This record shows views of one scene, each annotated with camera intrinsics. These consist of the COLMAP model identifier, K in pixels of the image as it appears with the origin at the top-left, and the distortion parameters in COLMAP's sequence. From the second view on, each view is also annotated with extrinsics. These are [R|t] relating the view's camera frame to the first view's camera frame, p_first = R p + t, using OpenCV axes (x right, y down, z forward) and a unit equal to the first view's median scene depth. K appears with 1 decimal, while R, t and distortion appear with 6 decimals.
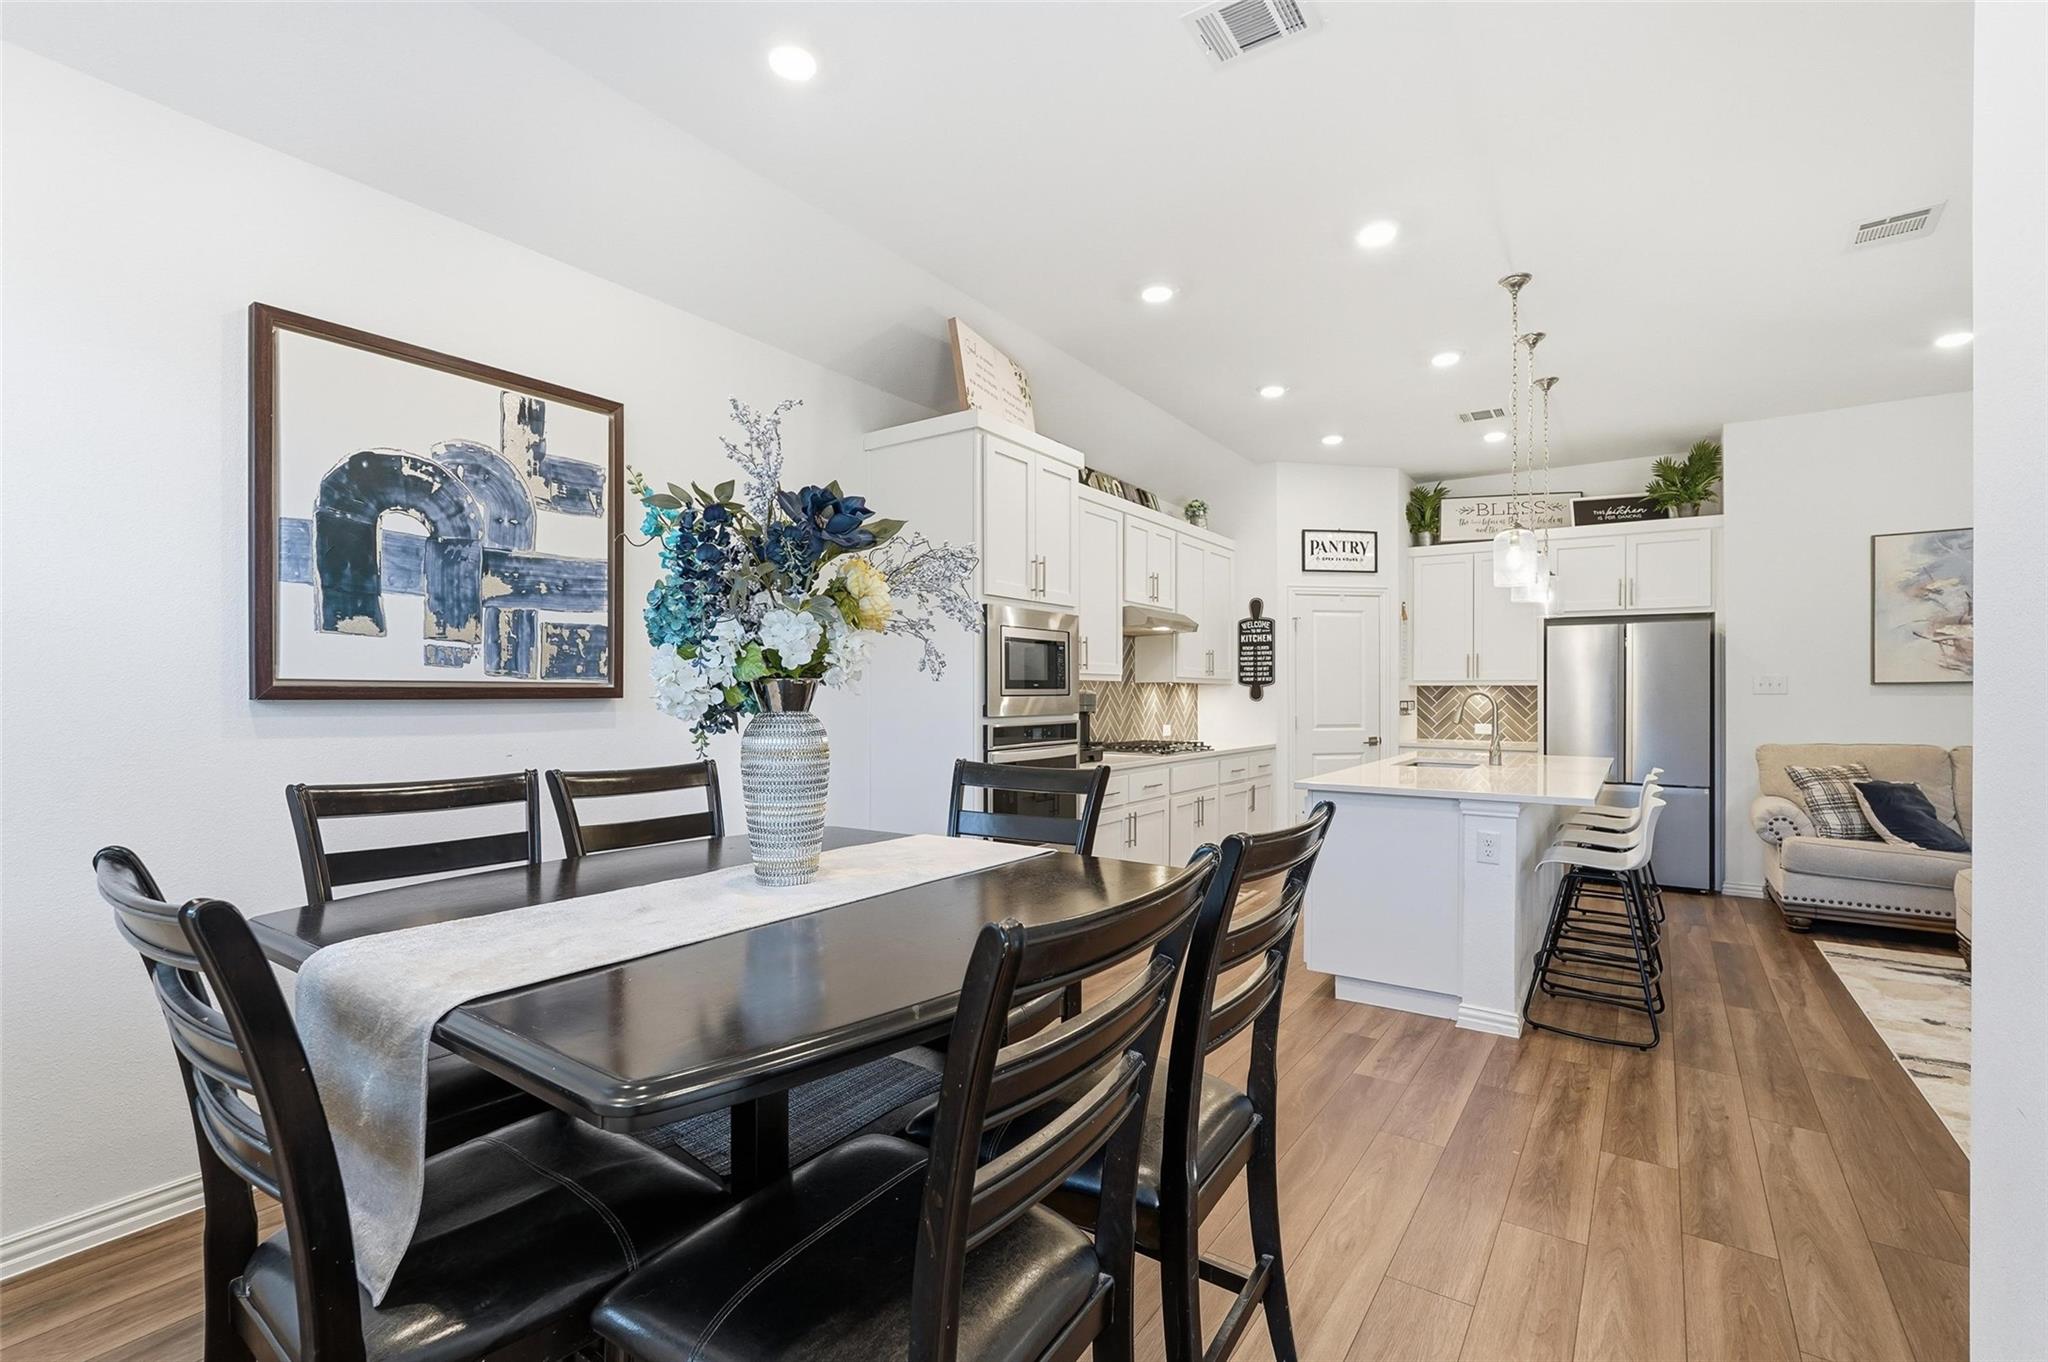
lens RADIAL K [[920.5, 0, 1024.0], [0, 920.5, 681.0], [0, 0, 1]] dist [0.002035, 0.000242]
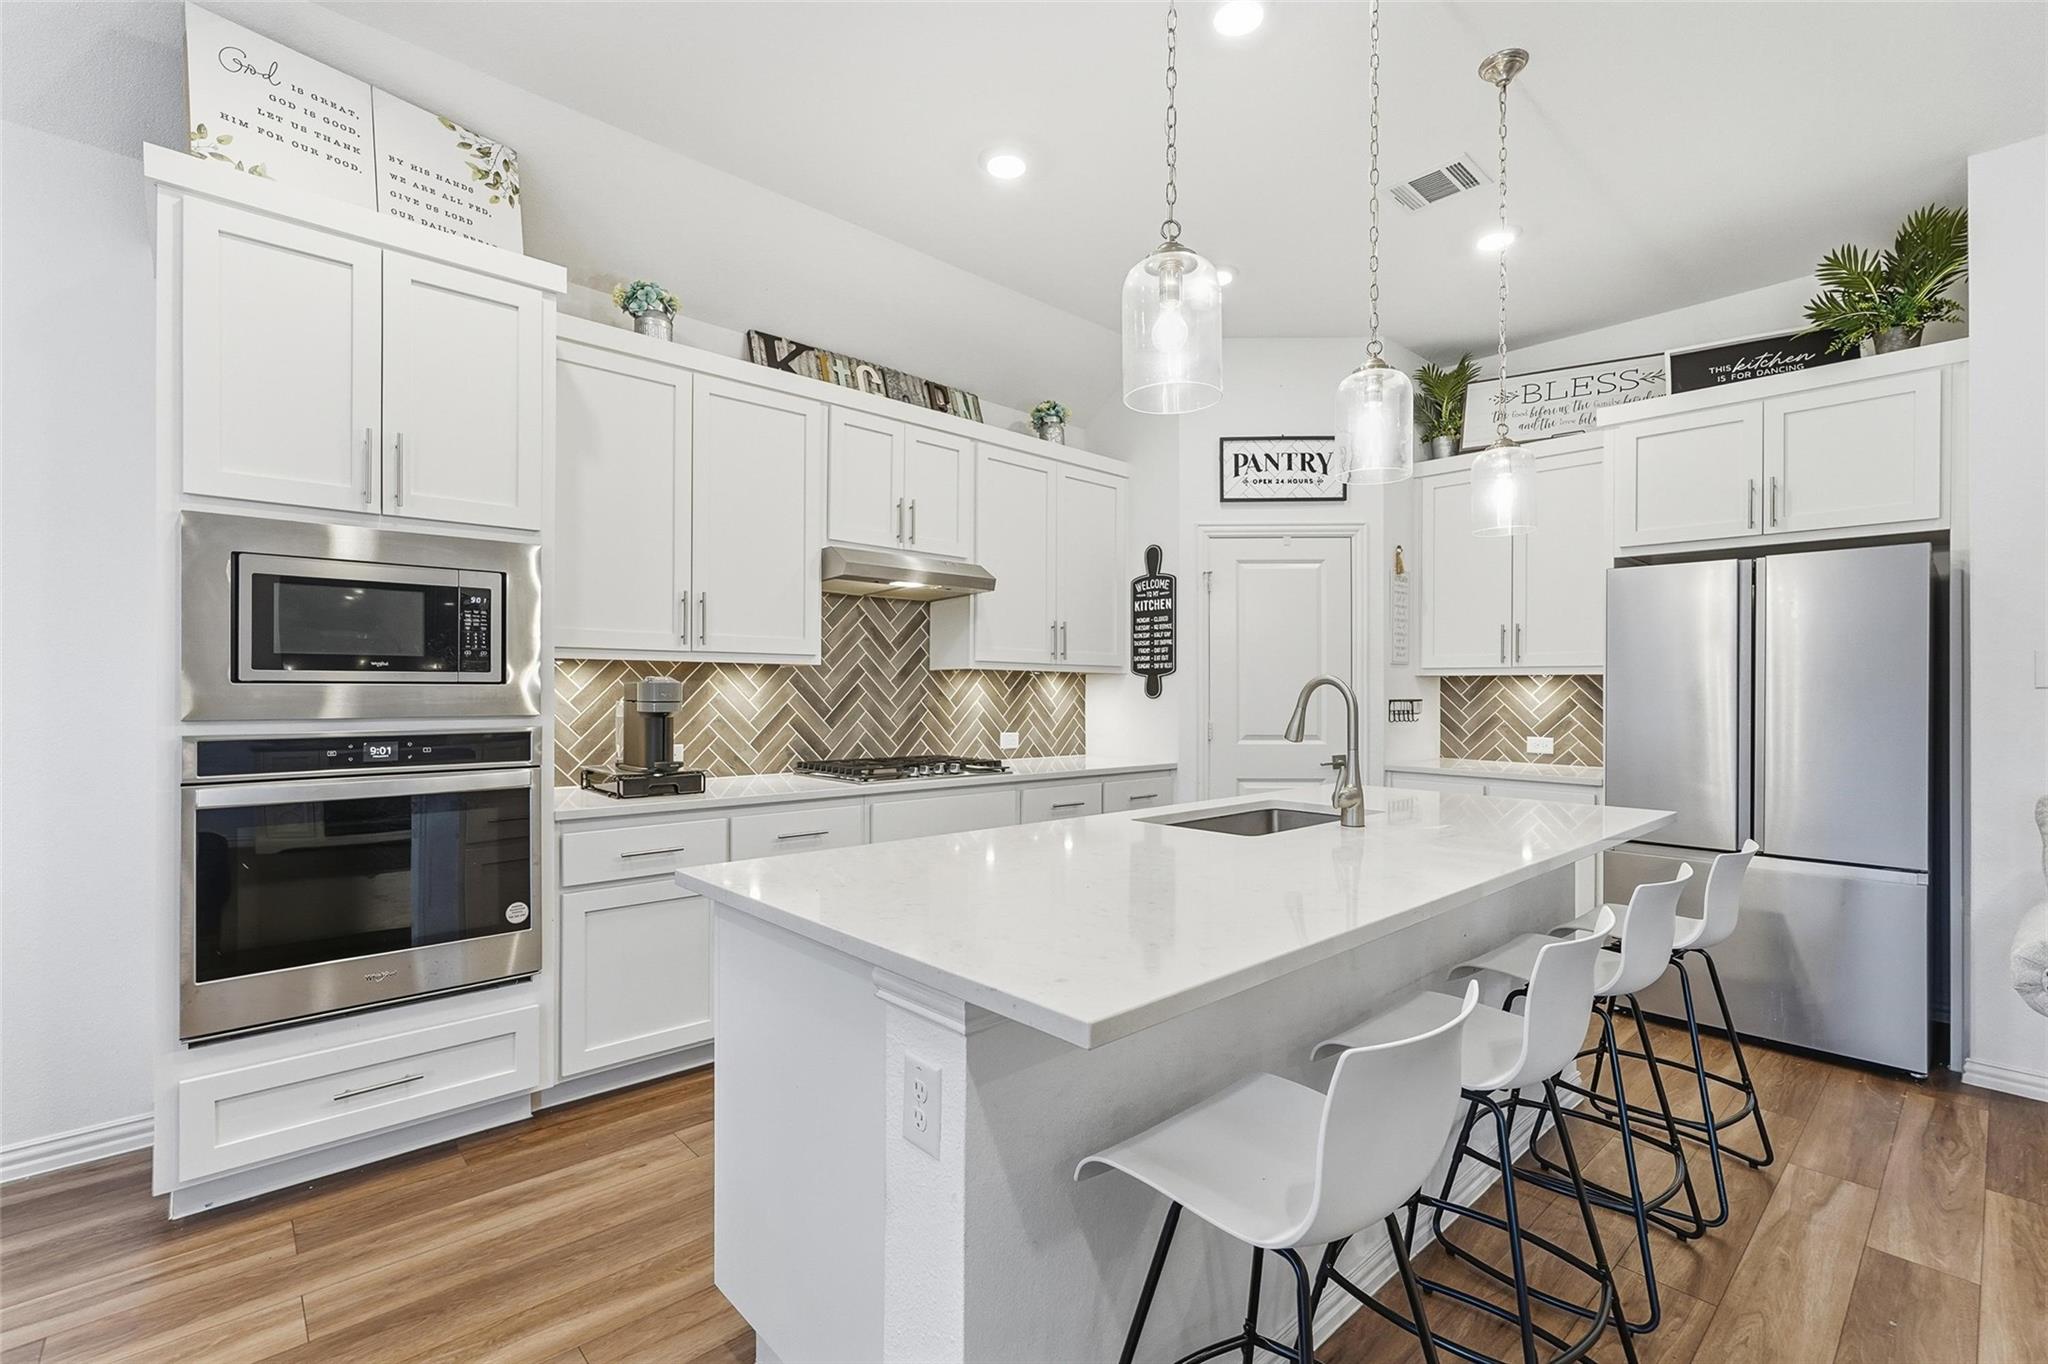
lens RADIAL K [[895.8, 0, 1018.0], [0, 895.8, 679.5], [0, 0, 1]] dist [-0.016313, 0.005732]
pose [[0.972141, -0.000325, -0.234397, 0.312226], [0.000161, 1.000000, -0.000719, 0.008487], [0.234397, 0.000662, 0.972141, 0.345133]]
